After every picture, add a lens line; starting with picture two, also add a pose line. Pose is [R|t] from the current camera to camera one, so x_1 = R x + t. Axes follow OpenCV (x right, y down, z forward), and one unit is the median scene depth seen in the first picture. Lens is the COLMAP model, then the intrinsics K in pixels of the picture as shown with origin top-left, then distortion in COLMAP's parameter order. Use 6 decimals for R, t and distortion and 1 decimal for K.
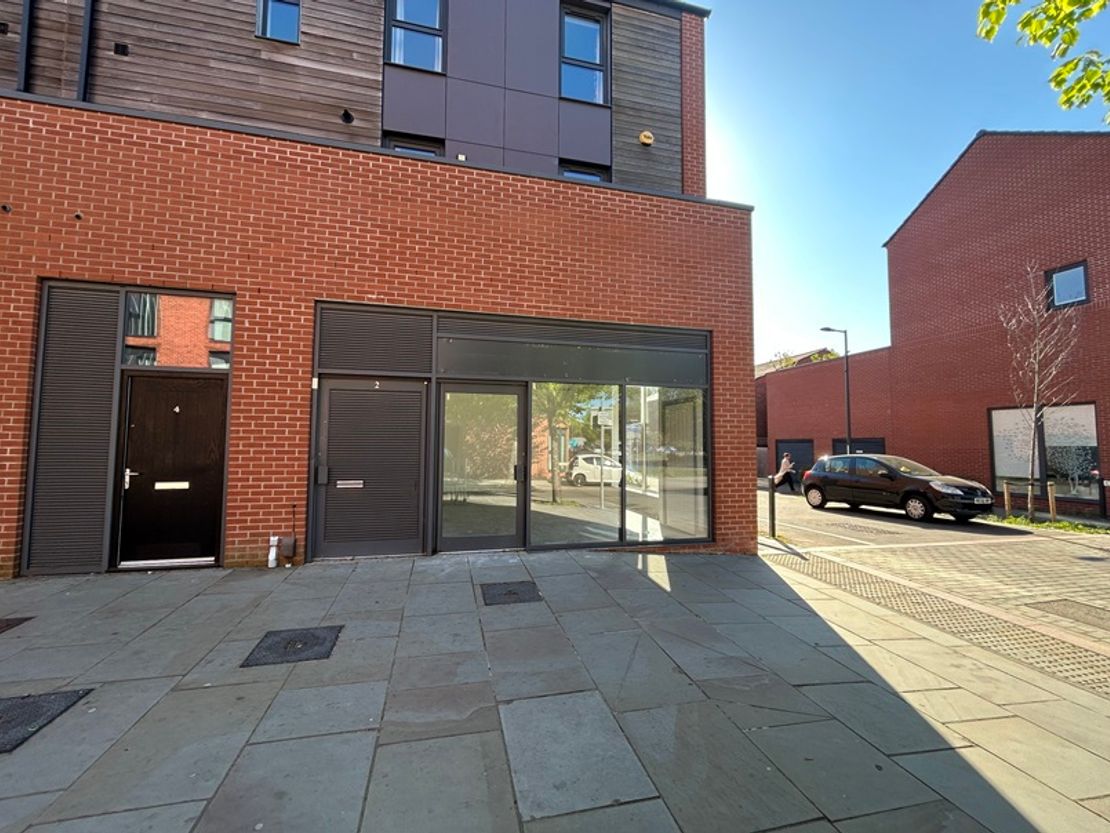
lens RADIAL K [[452.6, 0, 551.6], [0, 452.6, 415.6], [0, 0, 1]] dist [-0.001944, 0.000466]
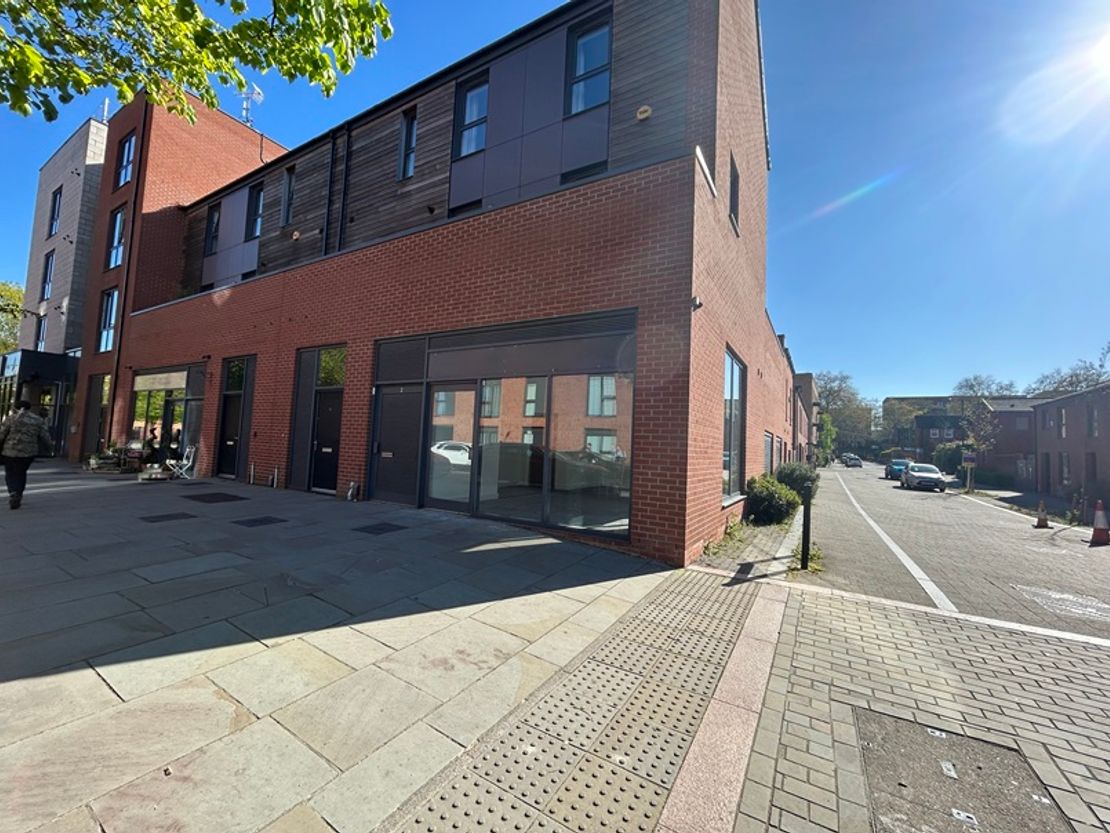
lens RADIAL K [[452.6, 0, 551.6], [0, 452.6, 415.6], [0, 0, 1]] dist [-0.001944, 0.000466]
pose [[0.711488, -0.023302, -0.702312, 1.064141], [0.004681, 0.999585, -0.028423, 0.065730], [0.702683, 0.016935, 0.711302, 0.298355]]
